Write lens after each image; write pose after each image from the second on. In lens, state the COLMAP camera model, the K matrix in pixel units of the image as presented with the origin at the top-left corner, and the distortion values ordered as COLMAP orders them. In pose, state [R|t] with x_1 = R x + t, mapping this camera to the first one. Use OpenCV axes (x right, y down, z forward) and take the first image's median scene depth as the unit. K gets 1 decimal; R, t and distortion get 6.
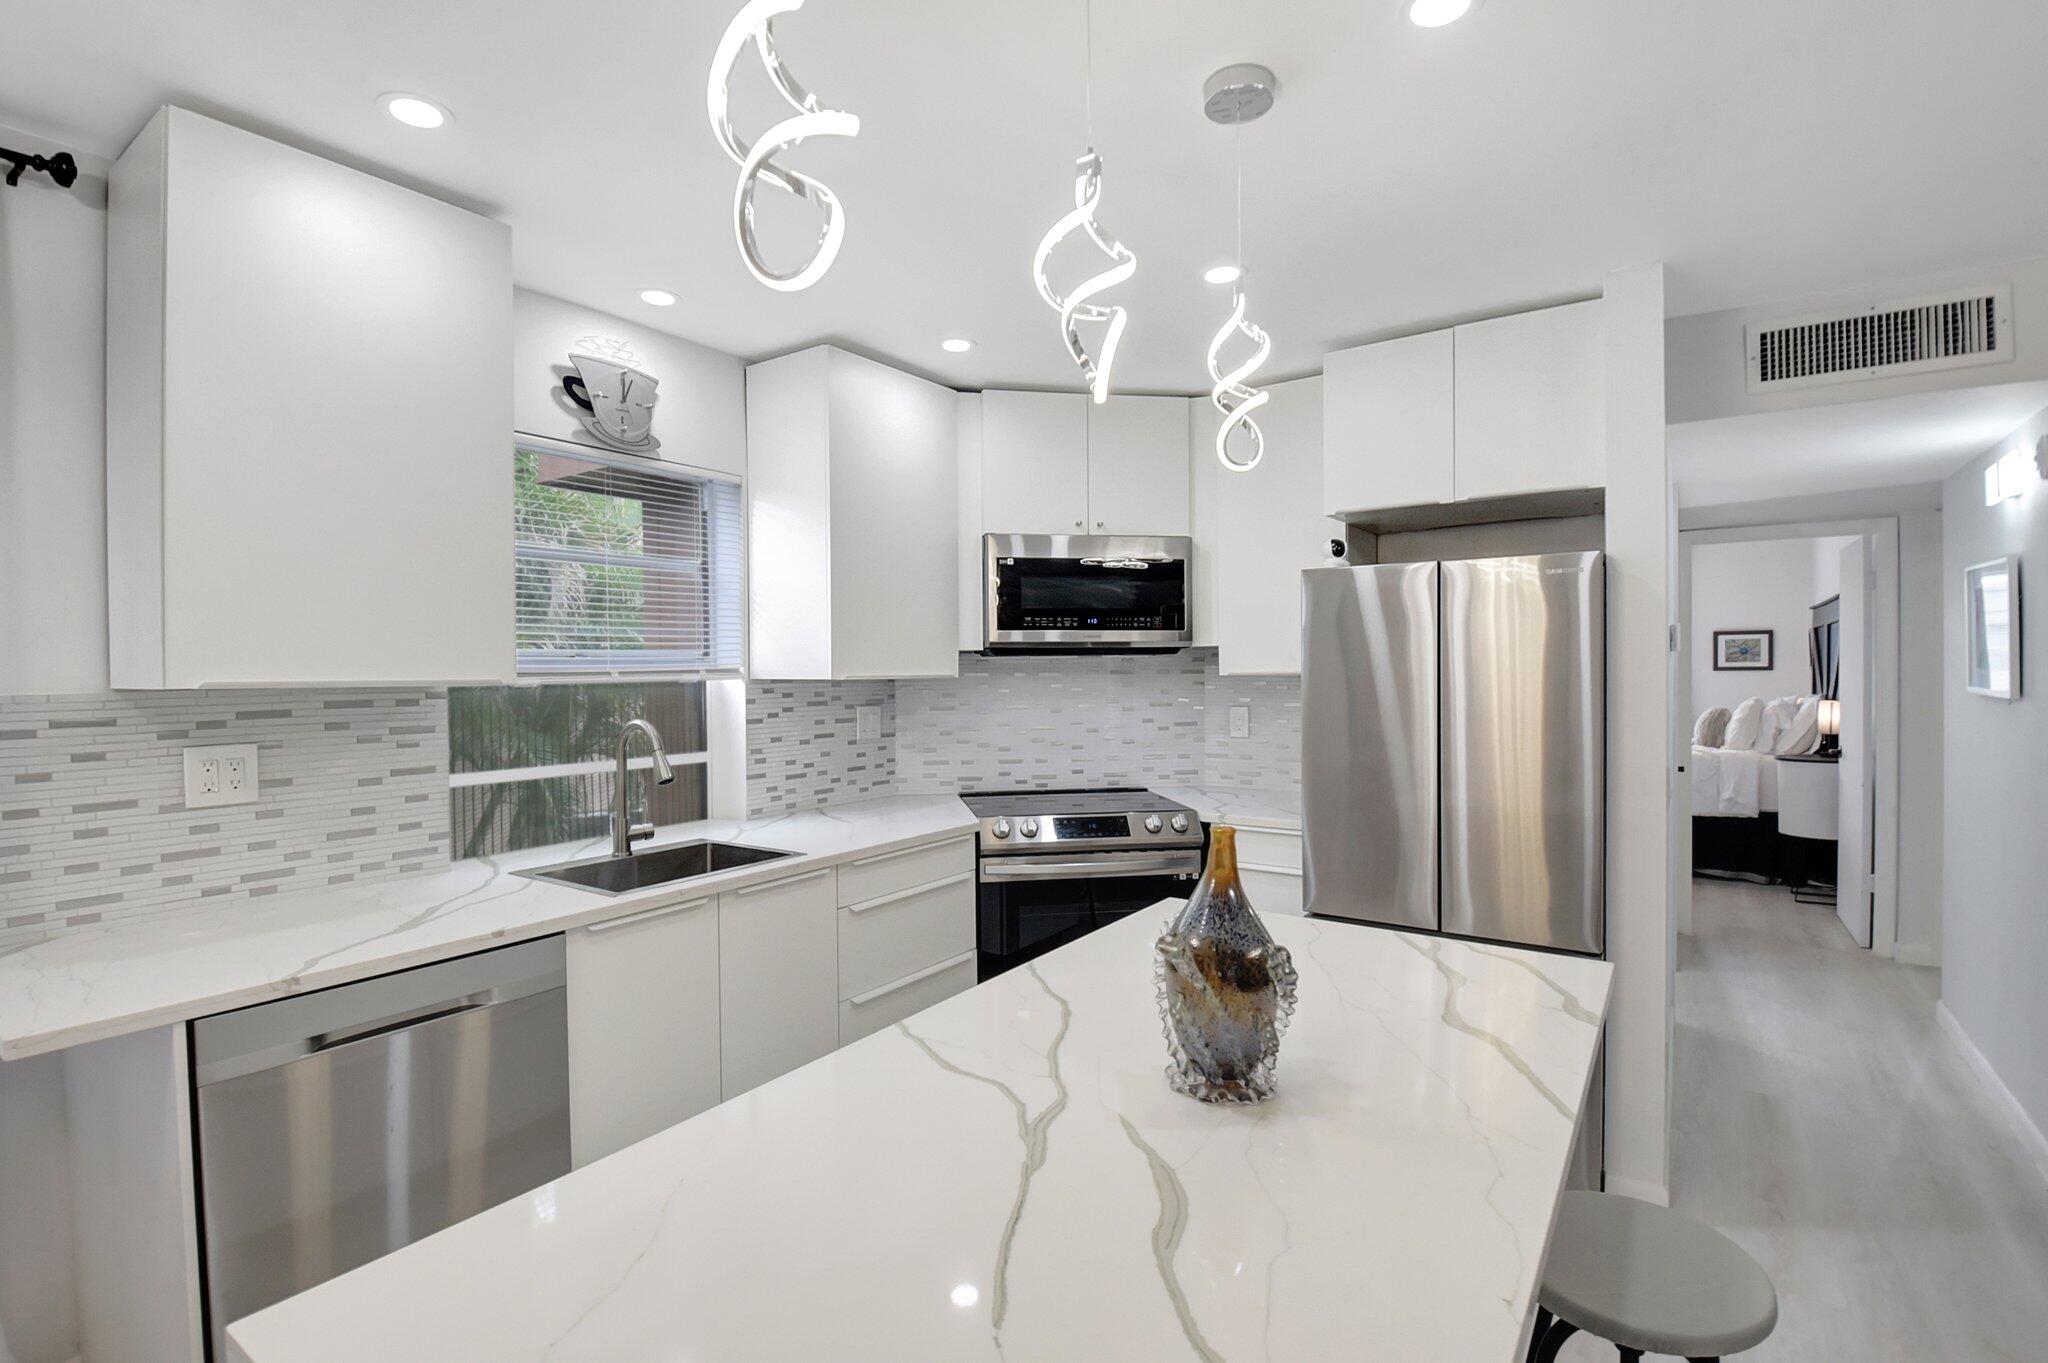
lens RADIAL K [[947.9, 0, 1024.0], [0, 947.9, 681.5], [0, 0, 1]] dist [0.030395, -0.031357]
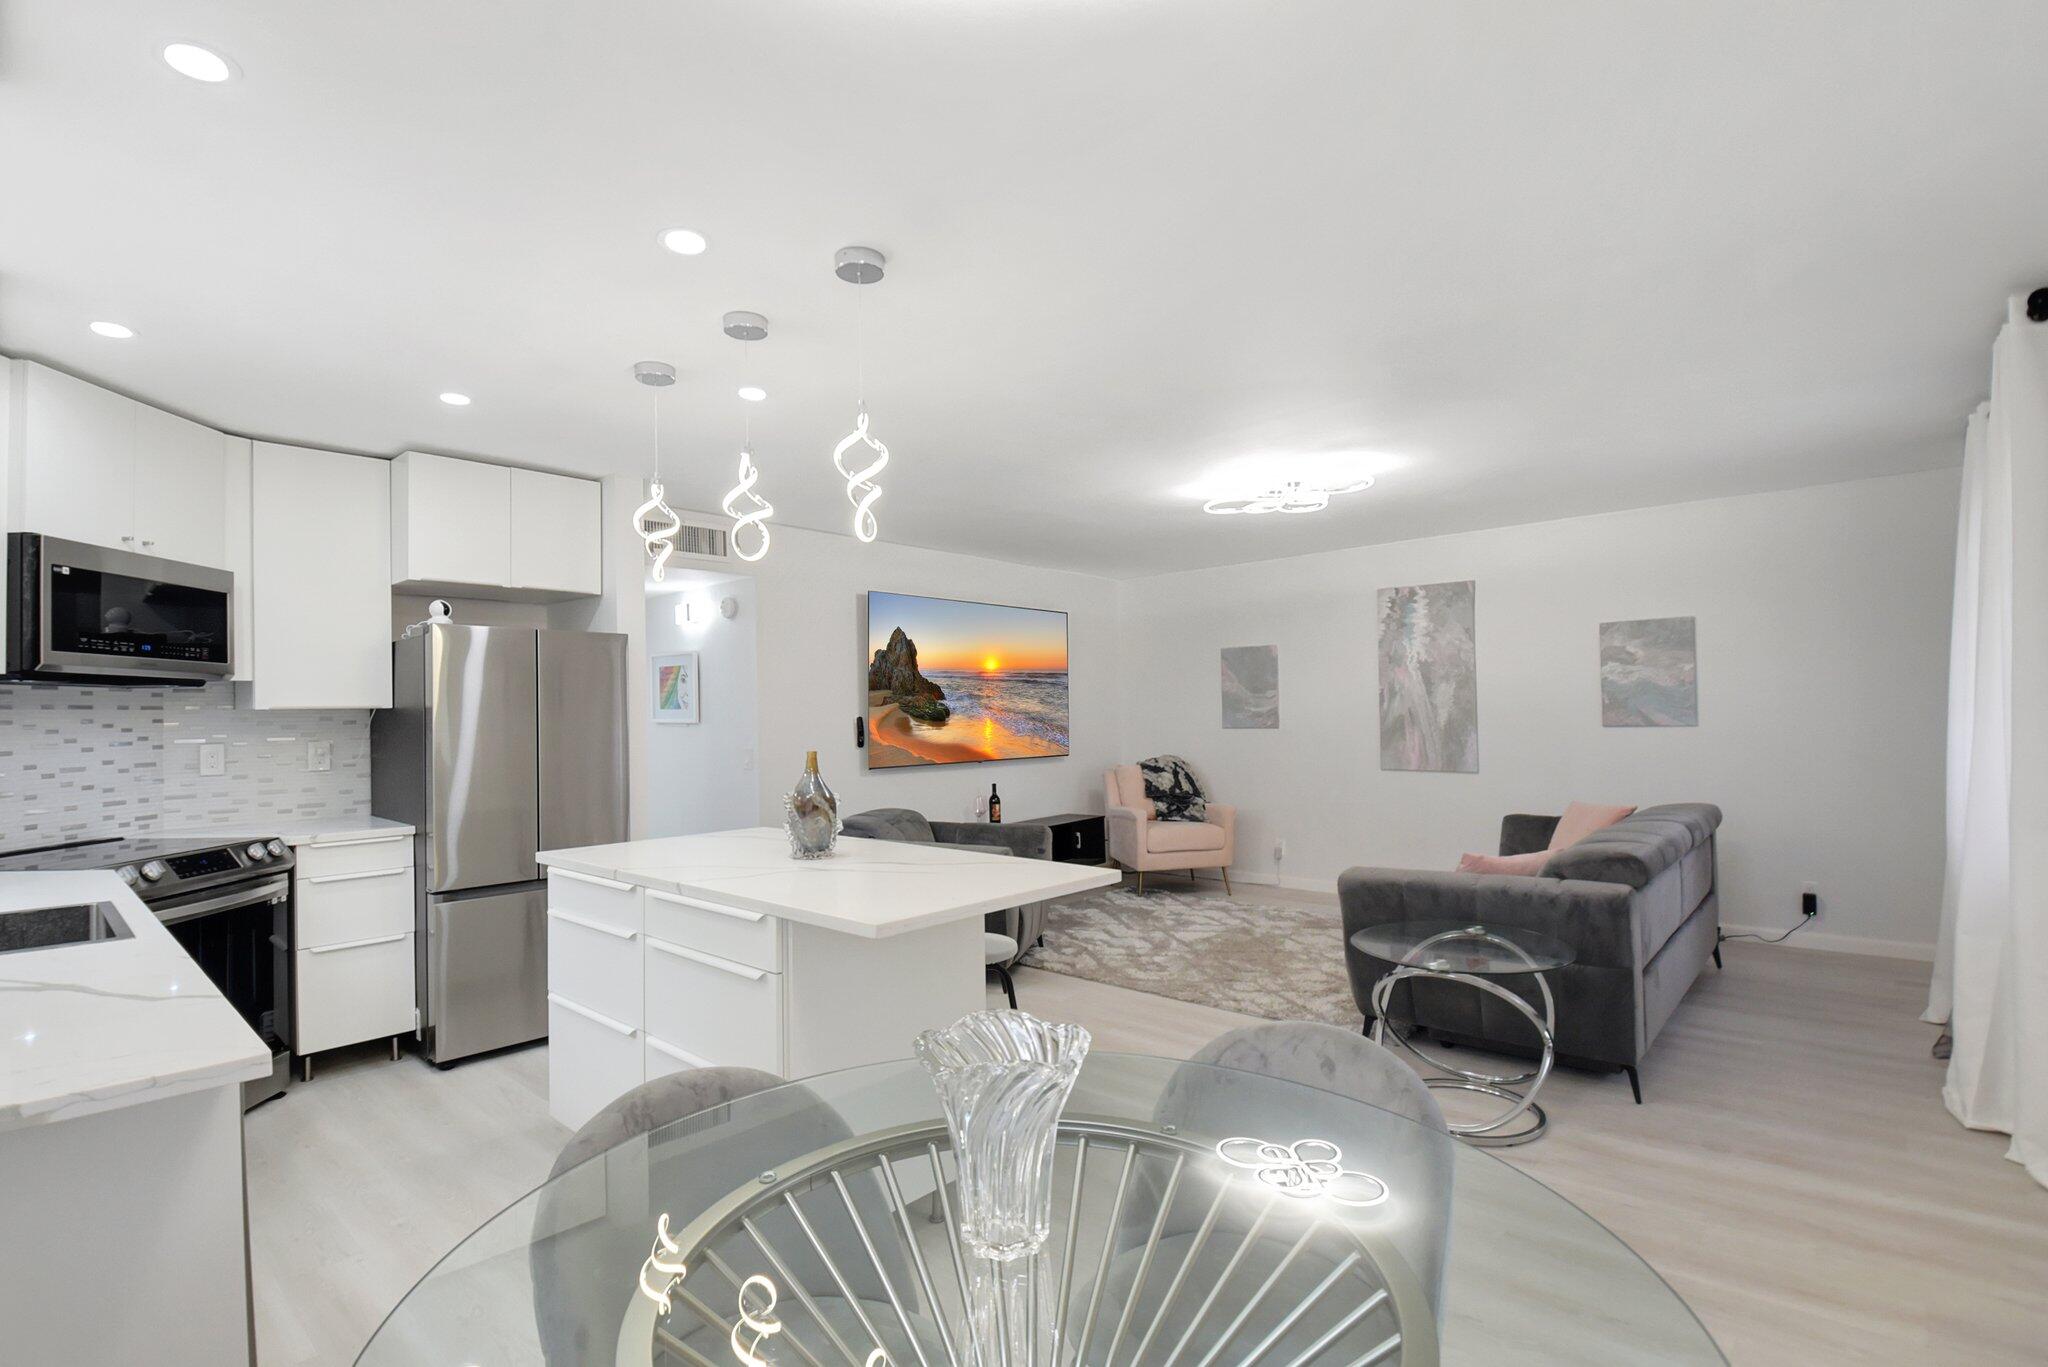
lens RADIAL K [[924.7, 0, 1027.6], [0, 924.7, 704.3], [0, 0, 1]] dist [-0.041106, -0.000782]
pose [[0.121333, 0.016632, 0.992473, -0.710974], [0.027311, 0.999425, -0.020087, 0.032874], [-0.992236, 0.029543, 0.120809, 0.060353]]
